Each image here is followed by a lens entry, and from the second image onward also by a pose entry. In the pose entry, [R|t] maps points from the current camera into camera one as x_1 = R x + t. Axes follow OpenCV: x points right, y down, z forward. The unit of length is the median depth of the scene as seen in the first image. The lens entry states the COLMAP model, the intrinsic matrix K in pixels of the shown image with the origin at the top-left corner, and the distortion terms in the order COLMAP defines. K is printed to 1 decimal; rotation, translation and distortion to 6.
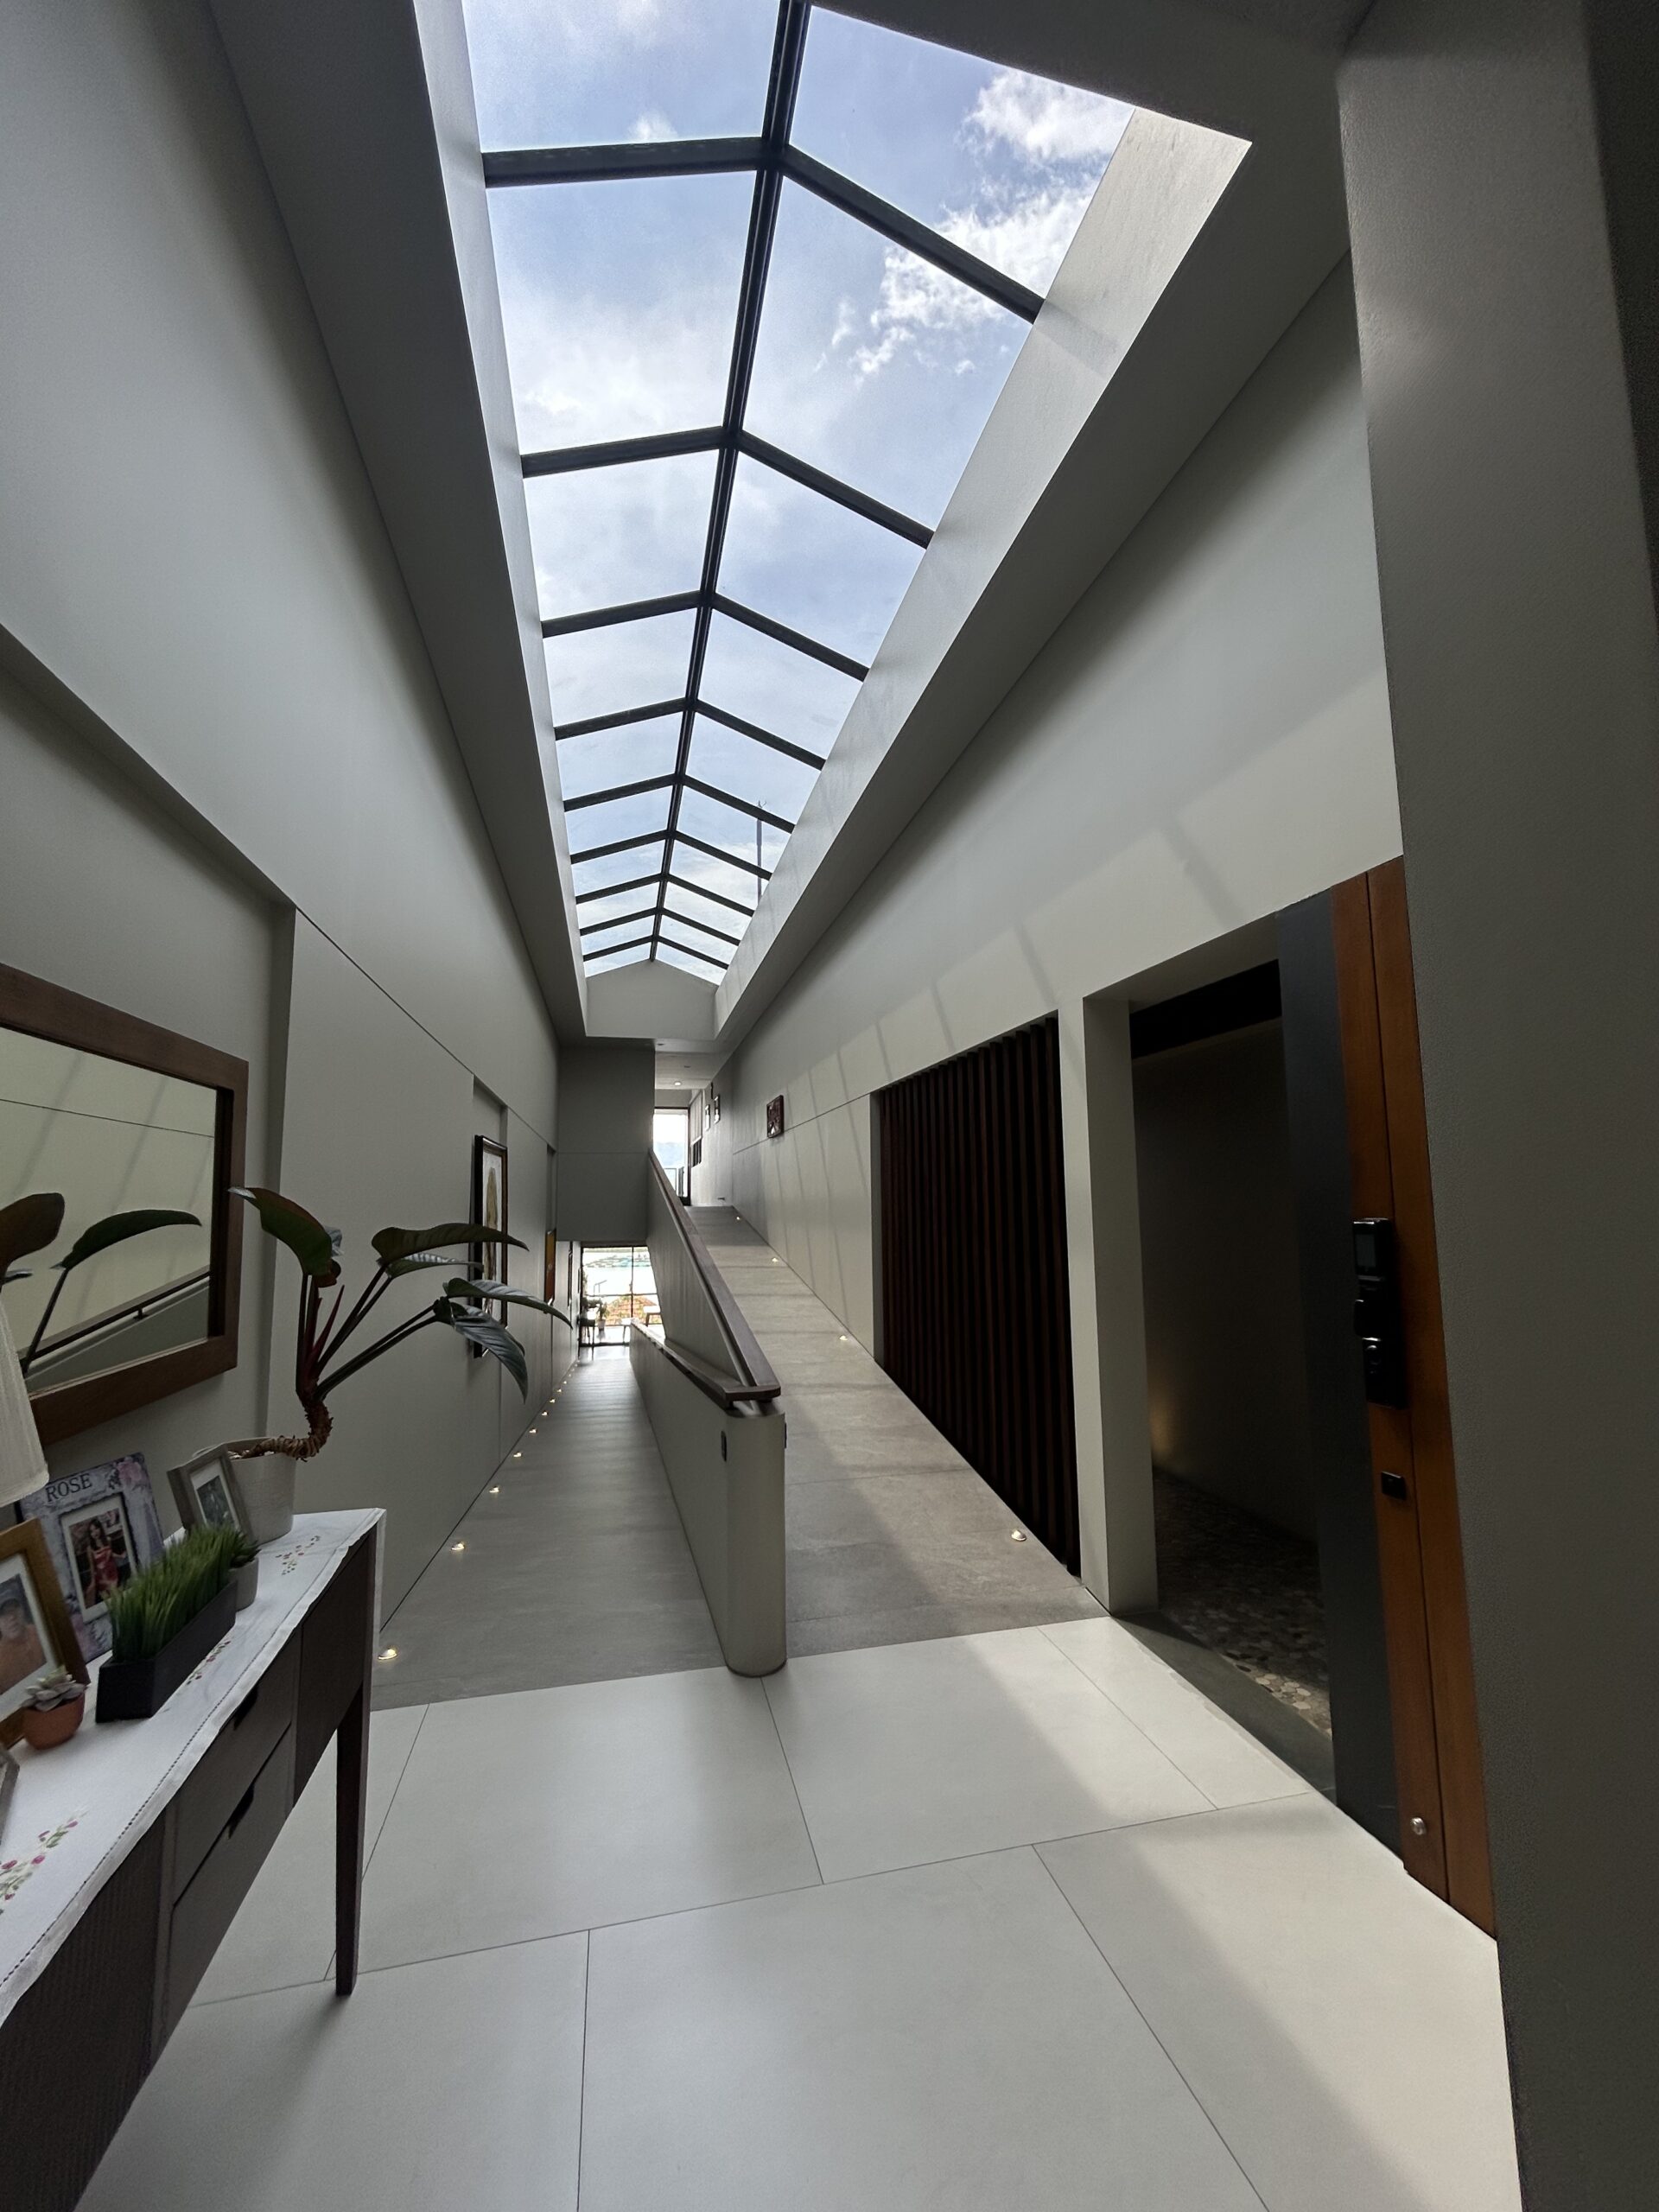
lens RADIAL K [[892.7, 0, 832.3], [0, 892.7, 1097.9], [0, 0, 1]] dist [-0.000598, 0.000450]
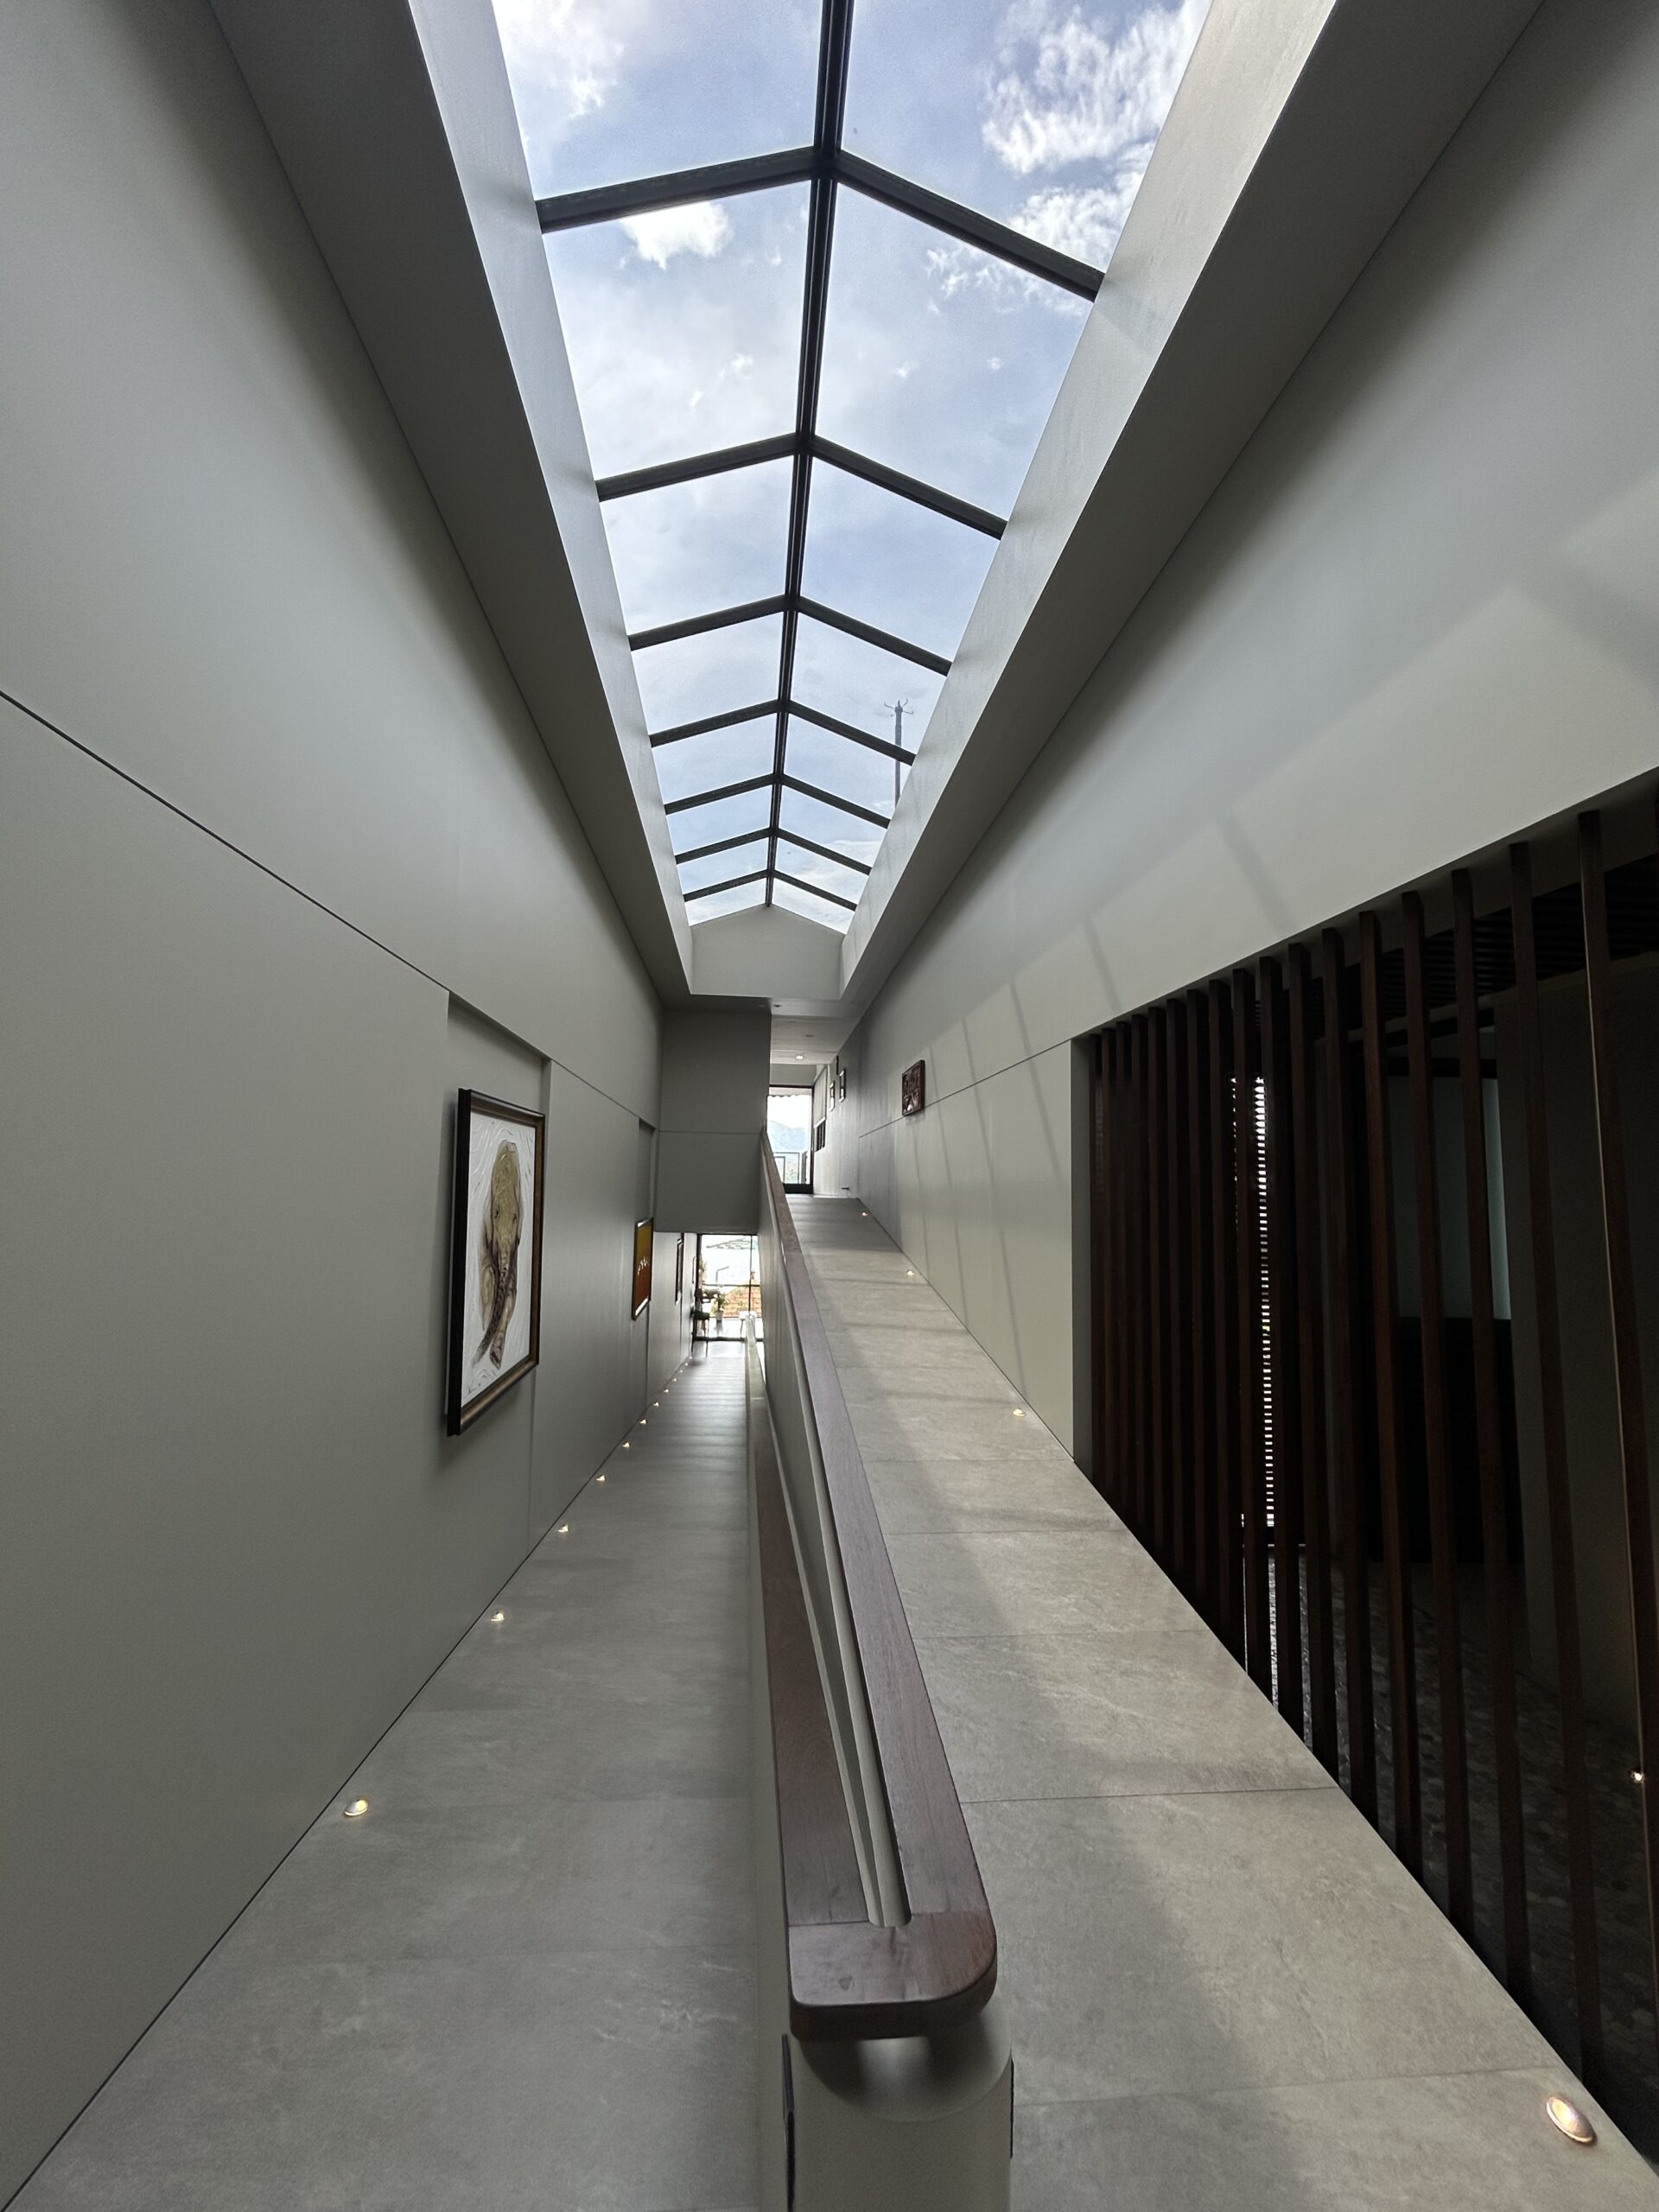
lens RADIAL K [[892.7, 0, 834.4], [0, 892.7, 1098.4], [0, 0, 1]] dist [-0.000598, 0.000450]
pose [[0.989773, 0.018552, -0.141443, -0.040409], [-0.016588, 0.999749, 0.015051, 0.034921], [0.141687, -0.012551, 0.989832, 0.401259]]
